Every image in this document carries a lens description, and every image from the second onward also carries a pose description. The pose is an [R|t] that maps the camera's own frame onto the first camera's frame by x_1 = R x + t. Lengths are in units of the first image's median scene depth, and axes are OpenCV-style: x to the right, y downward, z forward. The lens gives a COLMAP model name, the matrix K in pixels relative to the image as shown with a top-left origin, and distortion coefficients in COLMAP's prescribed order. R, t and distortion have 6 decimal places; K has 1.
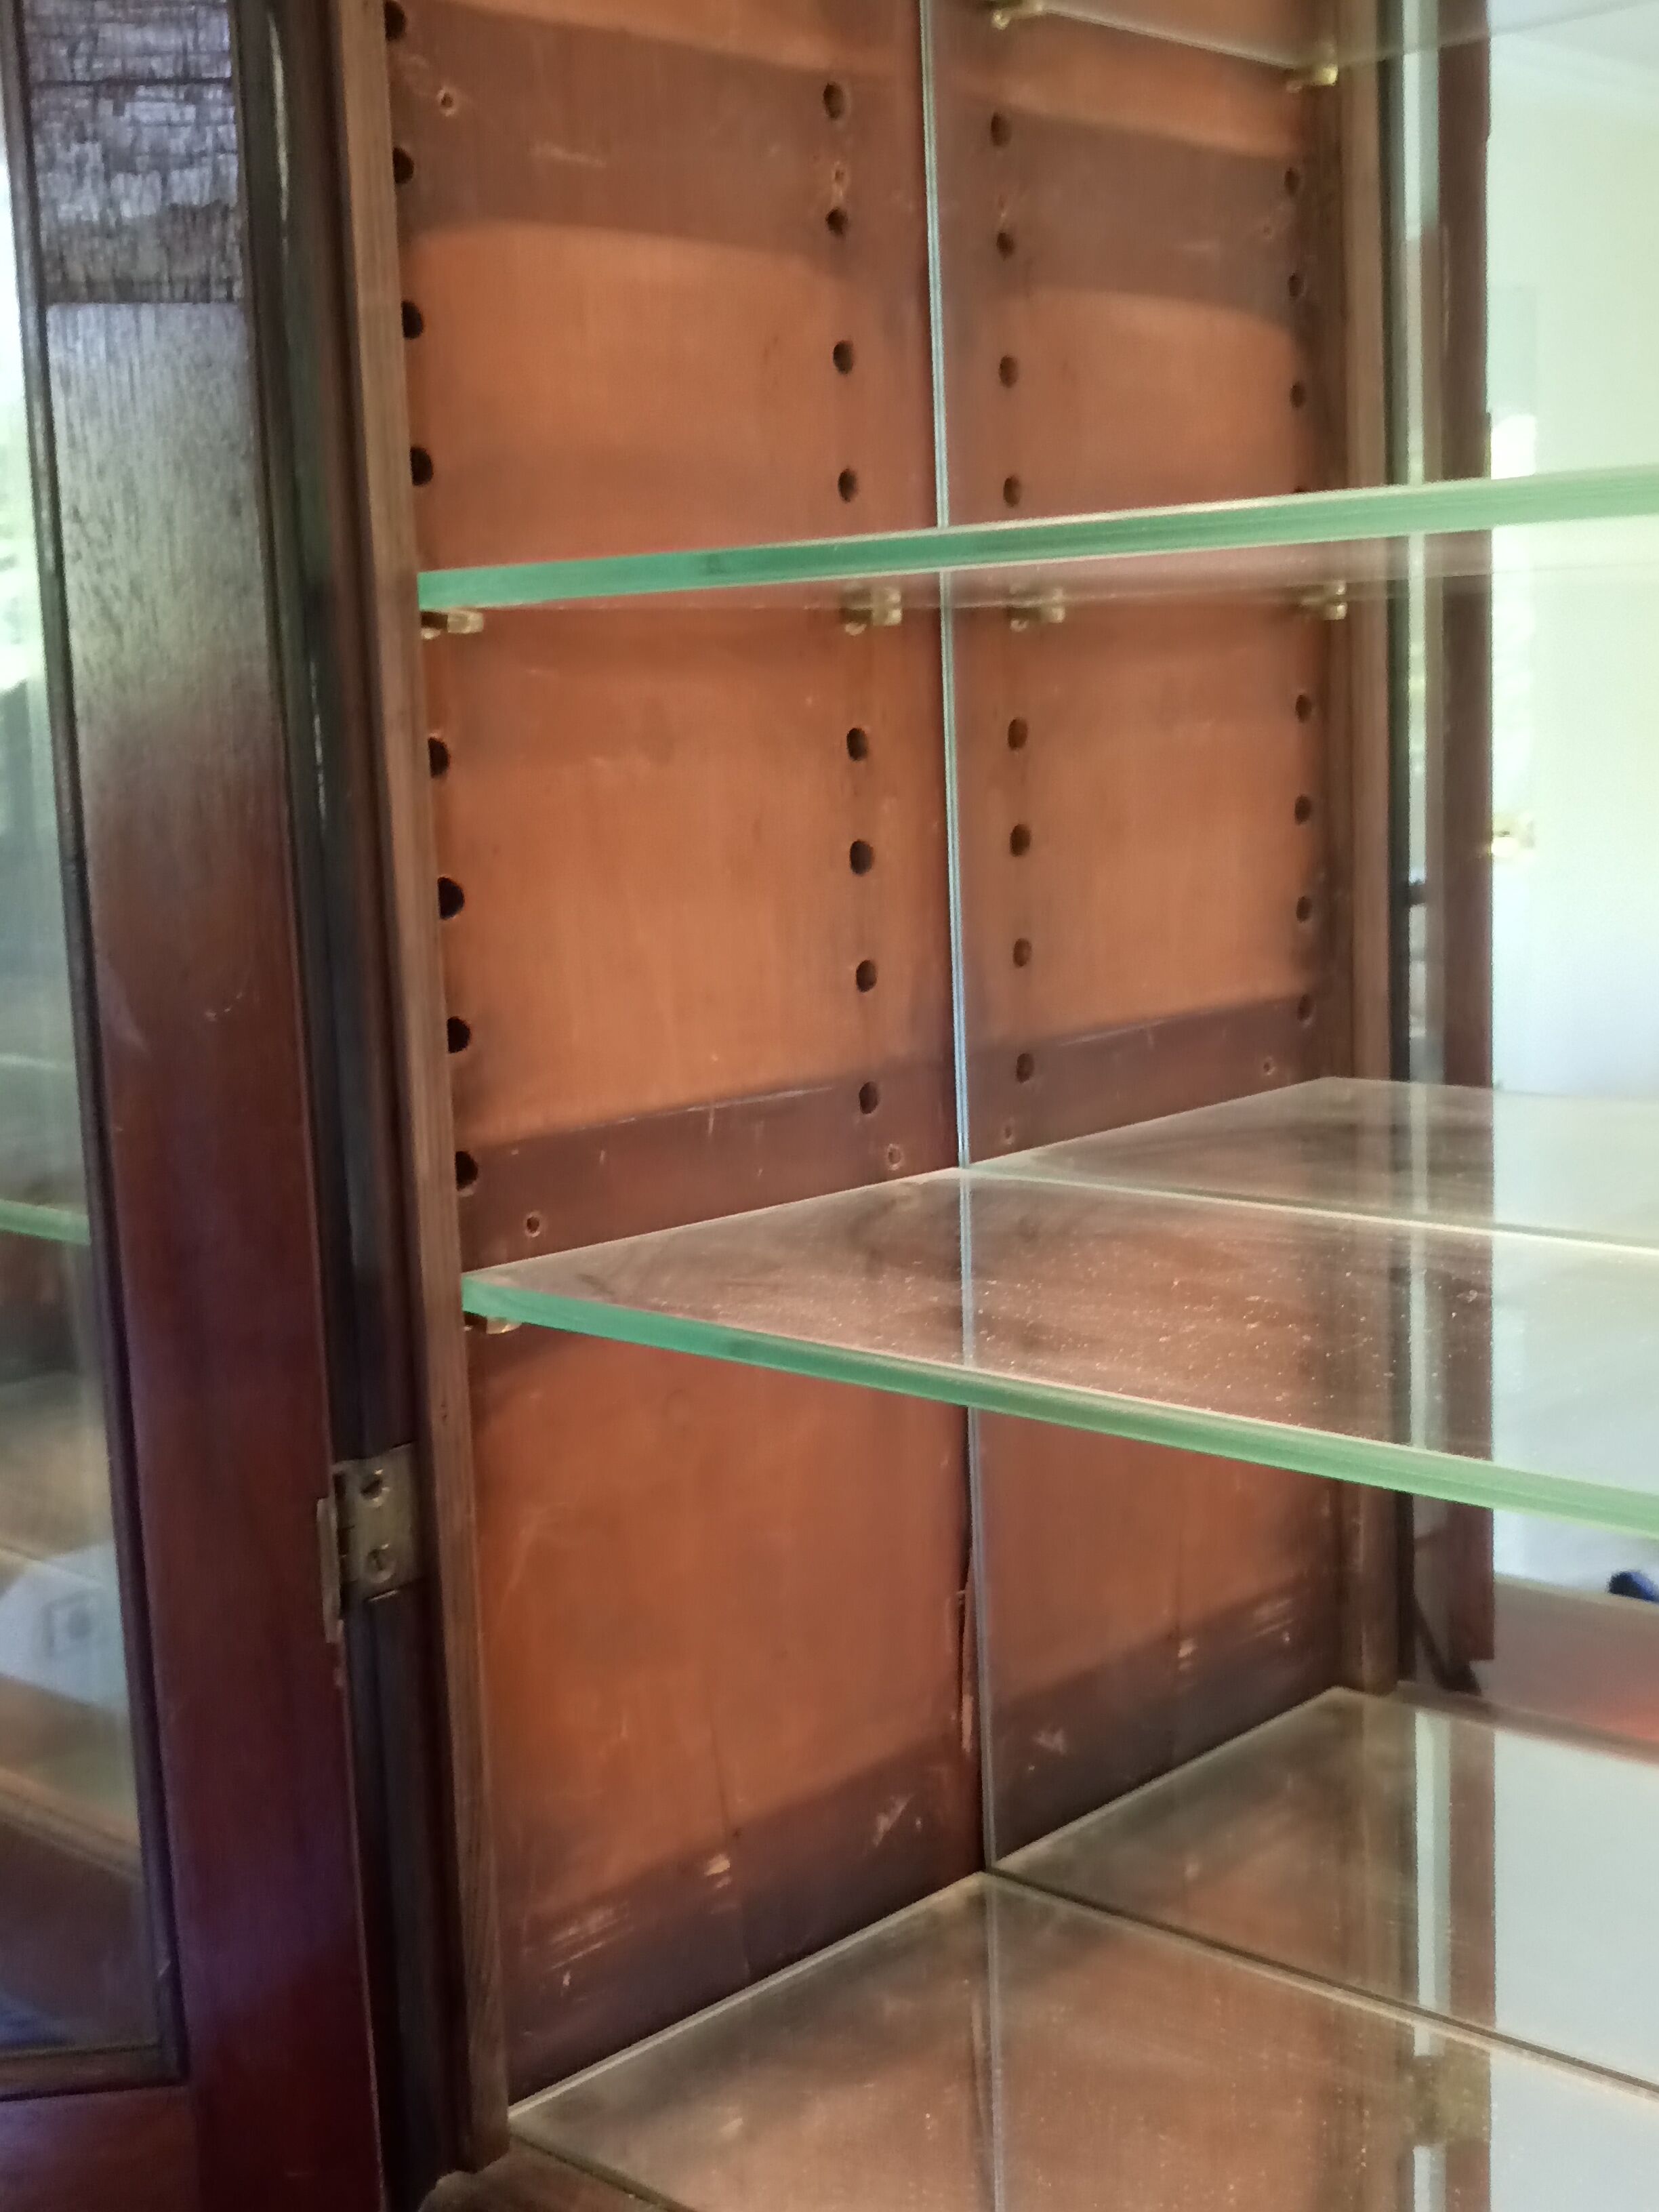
lens RADIAL K [[2762.4, 0, 830.9], [0, 2762.4, 1187.8], [0, 0, 1]] dist [0.293387, -1.009239]
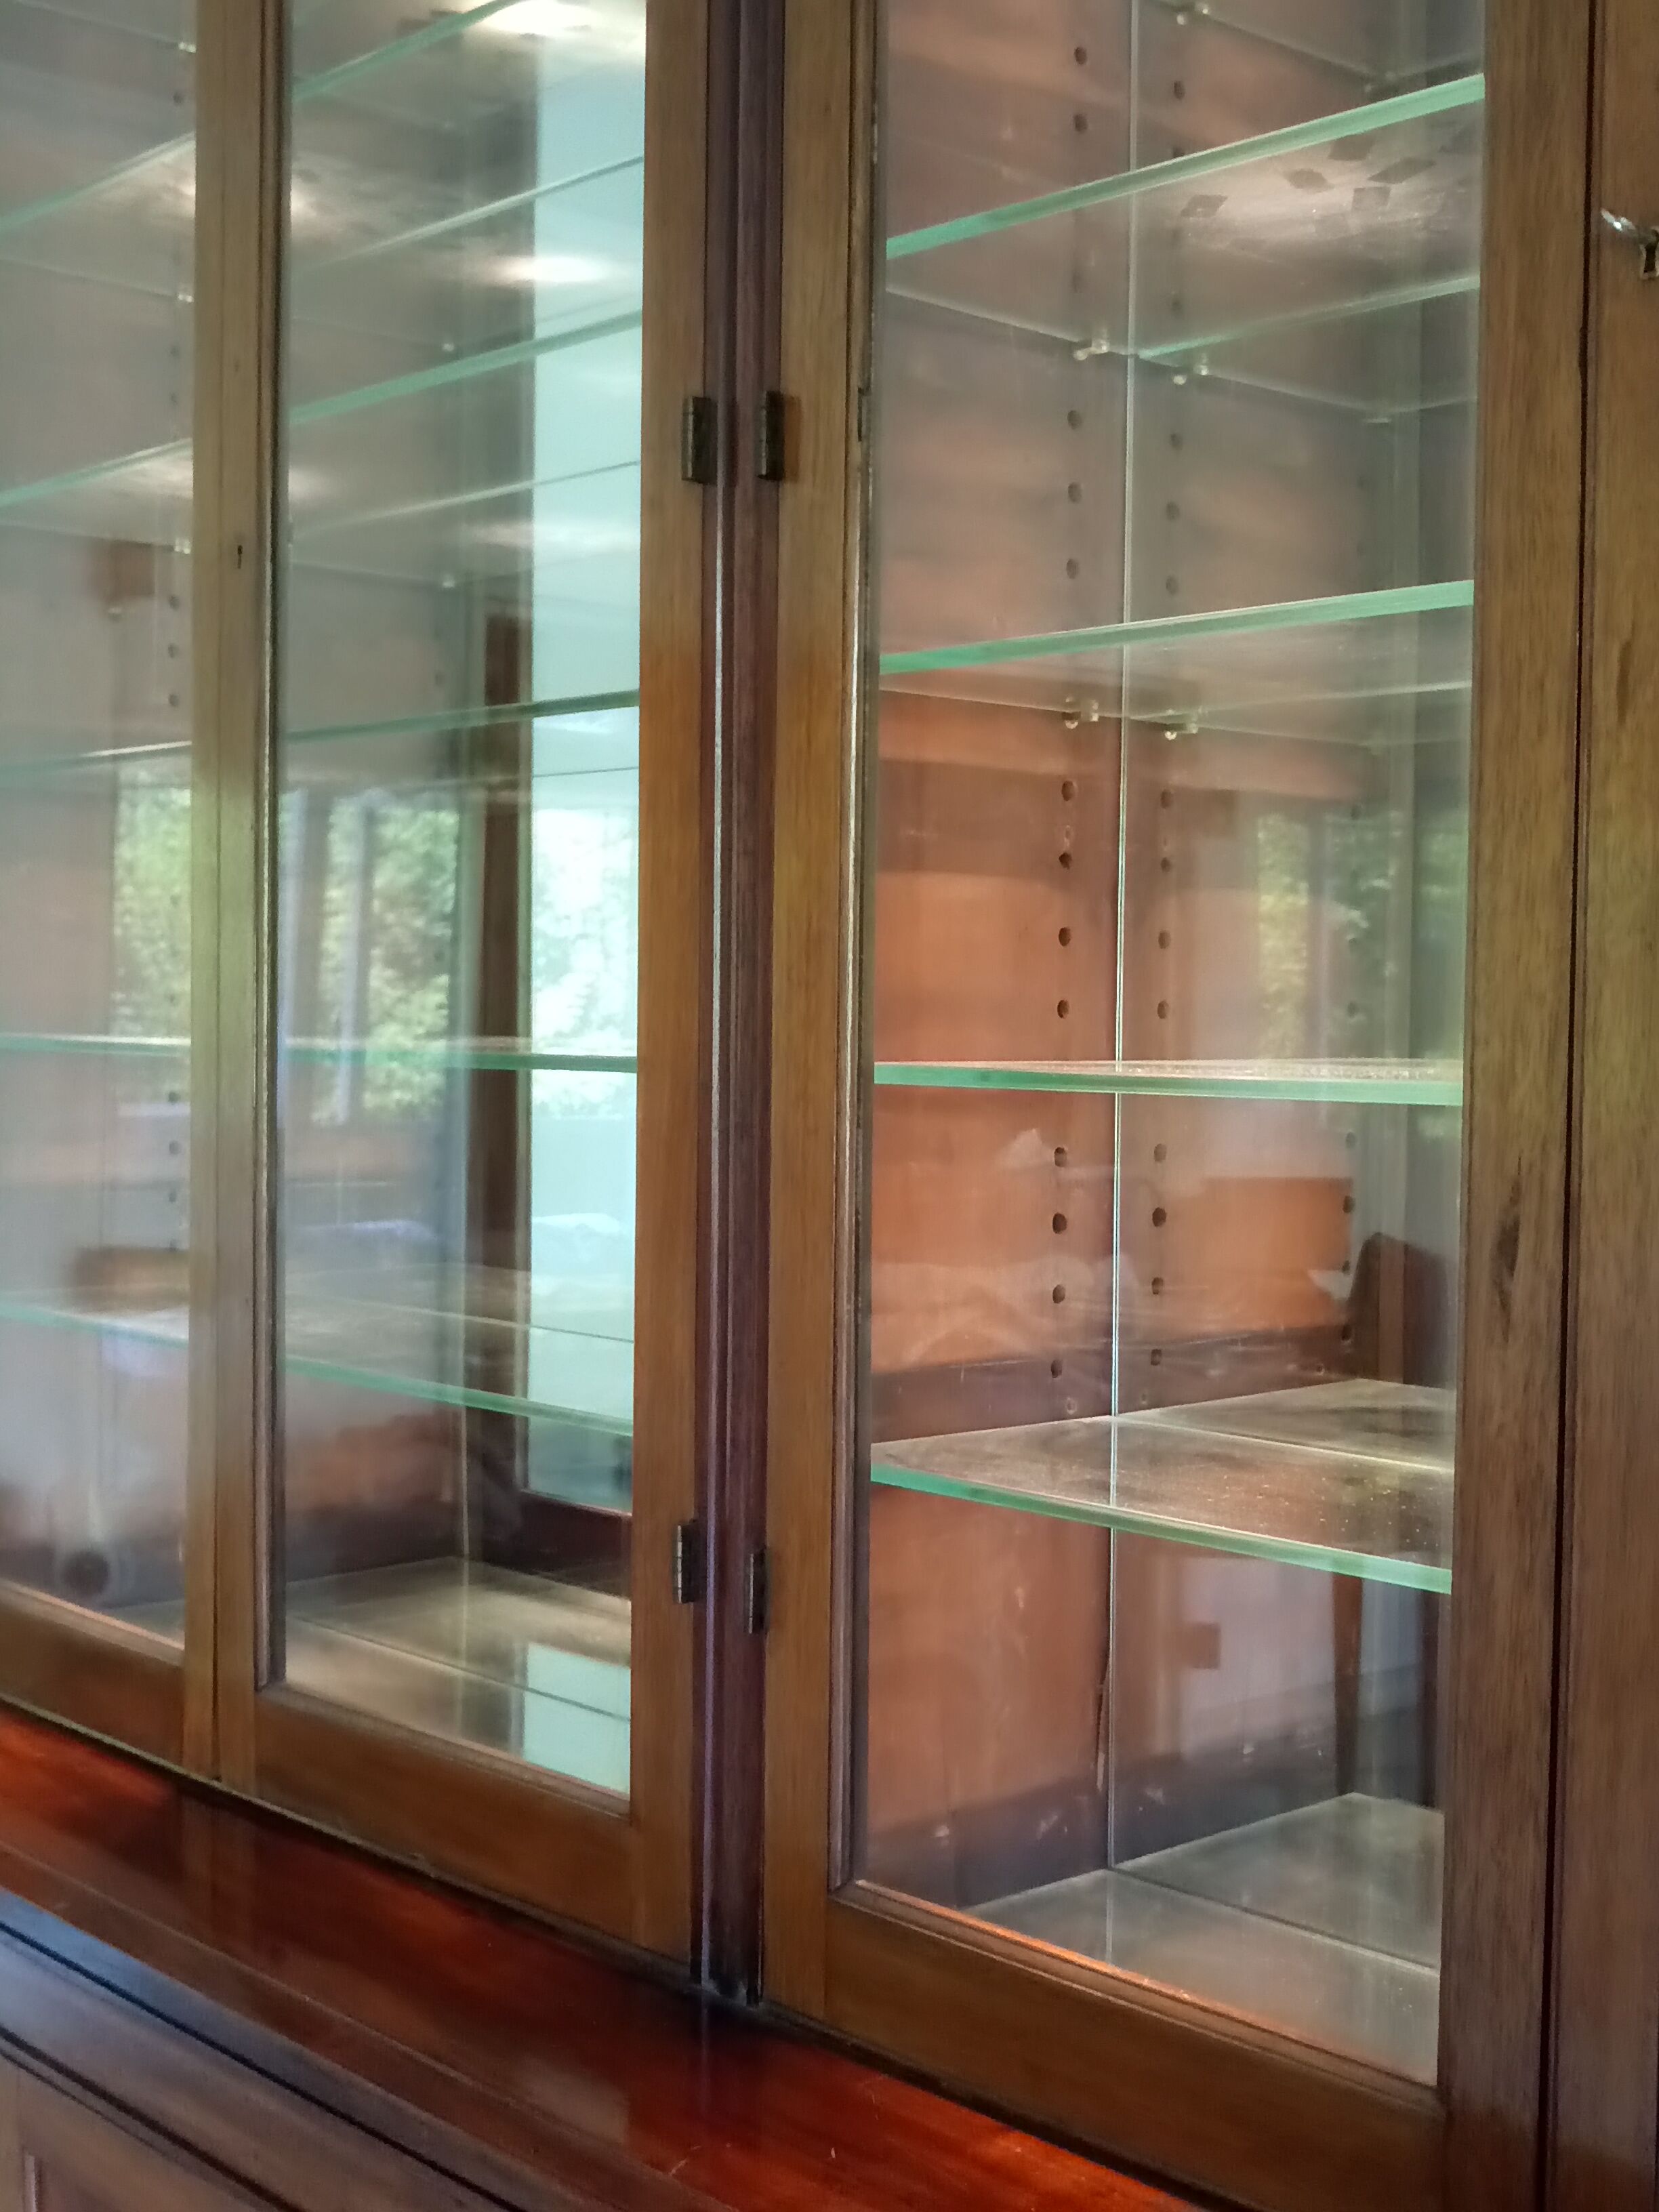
lens RADIAL K [[2762.4, 0, 830.9], [0, 2762.4, 1187.8], [0, 0, 1]] dist [0.293387, -1.009239]
pose [[0.995892, 0.054000, -0.072686, -0.006030], [-0.061783, 0.992067, -0.109479, 0.049520], [0.066197, 0.113520, 0.991328, -0.652073]]
